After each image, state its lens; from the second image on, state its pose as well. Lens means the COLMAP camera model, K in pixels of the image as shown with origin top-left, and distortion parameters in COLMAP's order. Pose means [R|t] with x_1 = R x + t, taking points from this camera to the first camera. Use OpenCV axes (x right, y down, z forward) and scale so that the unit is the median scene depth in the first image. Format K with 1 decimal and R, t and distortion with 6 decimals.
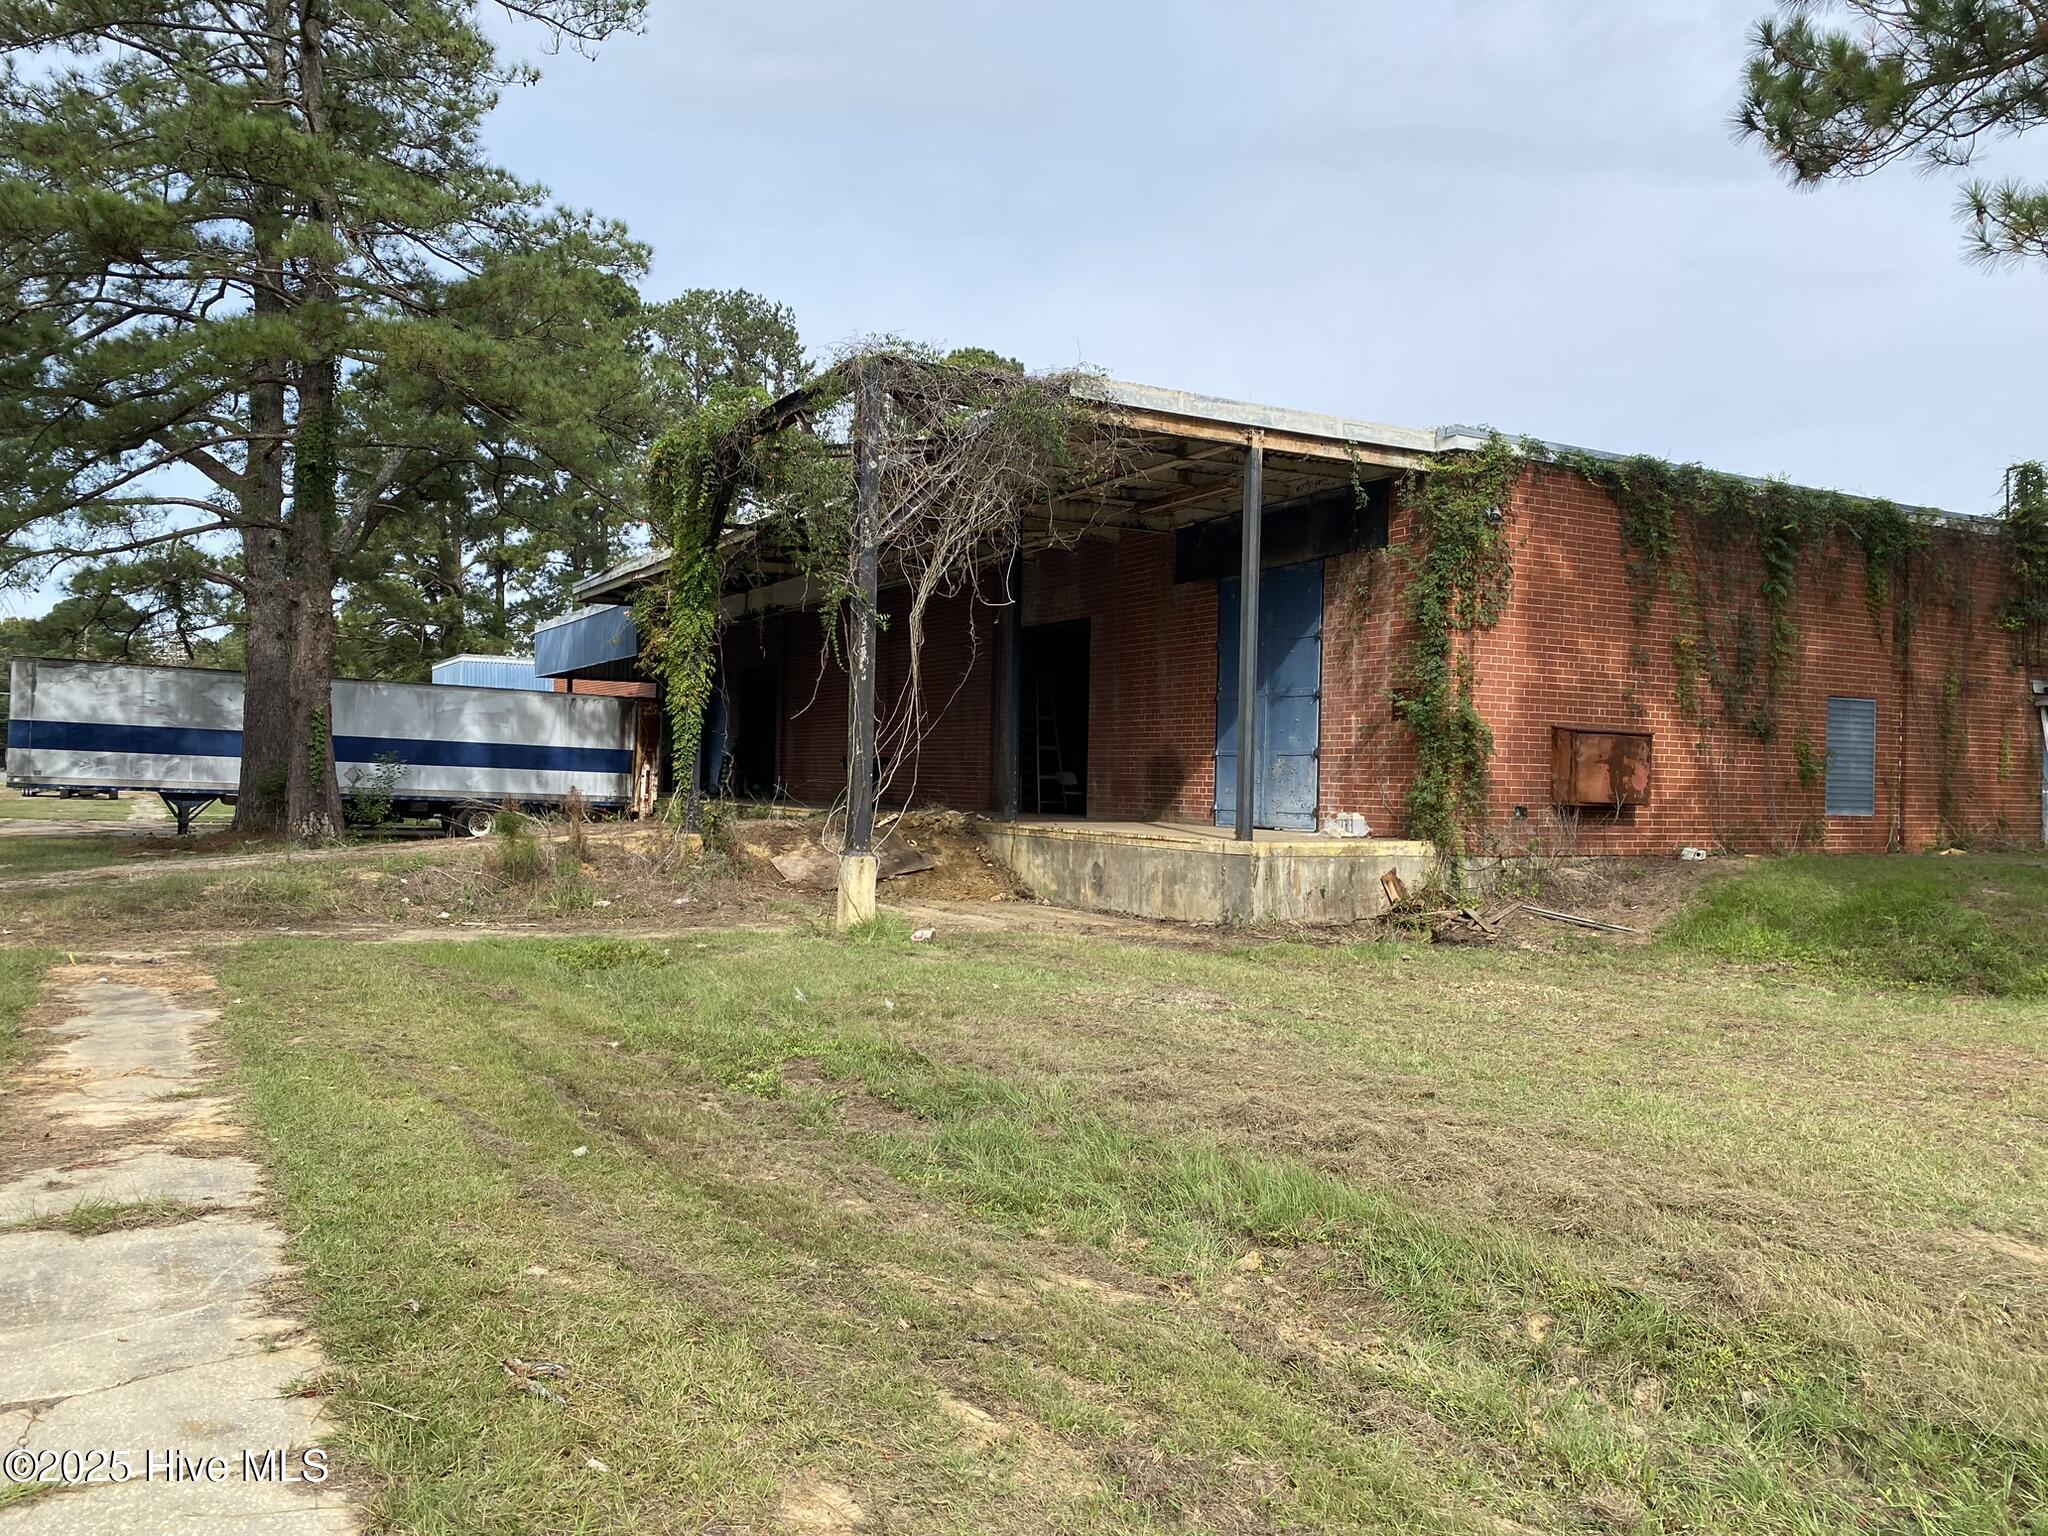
lens RADIAL K [[1514.9, 0, 1023.4], [0, 1514.9, 828.8], [0, 0, 1]] dist [0.068283, -0.090584]
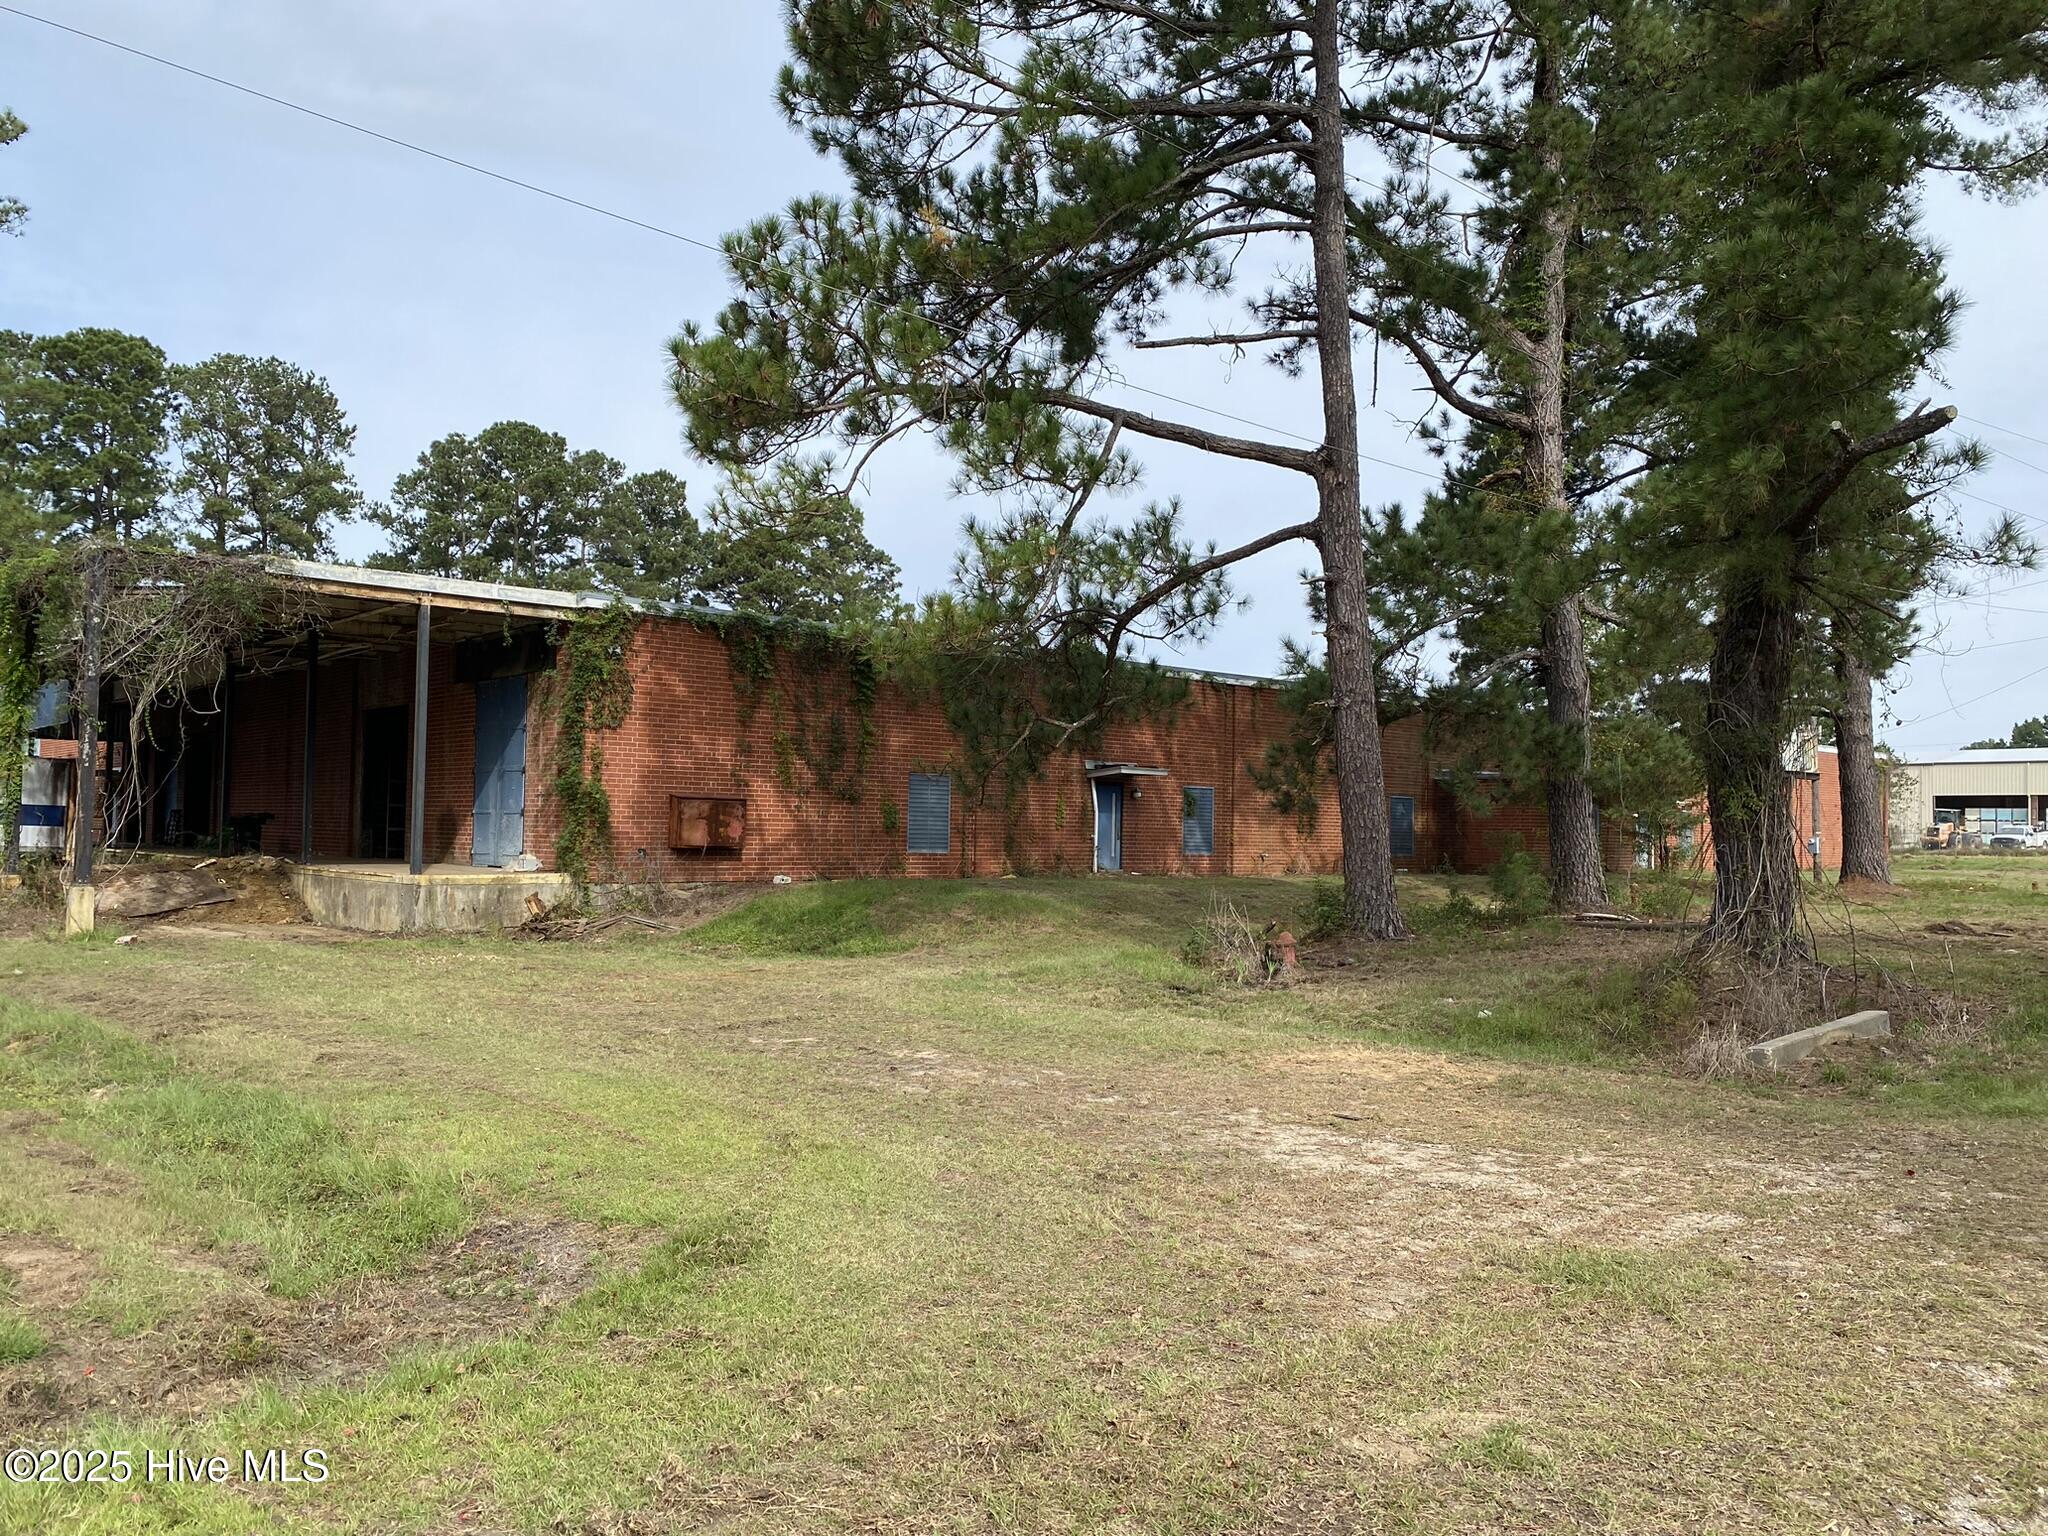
lens RADIAL K [[1514.9, 0, 1023.4], [0, 1514.9, 828.8], [0, 0, 1]] dist [0.068283, -0.090584]
pose [[0.975790, -0.005808, 0.218631, 0.349152], [0.012325, 0.999519, -0.028456, 0.011564], [-0.218361, 0.030461, 0.975393, -0.490578]]
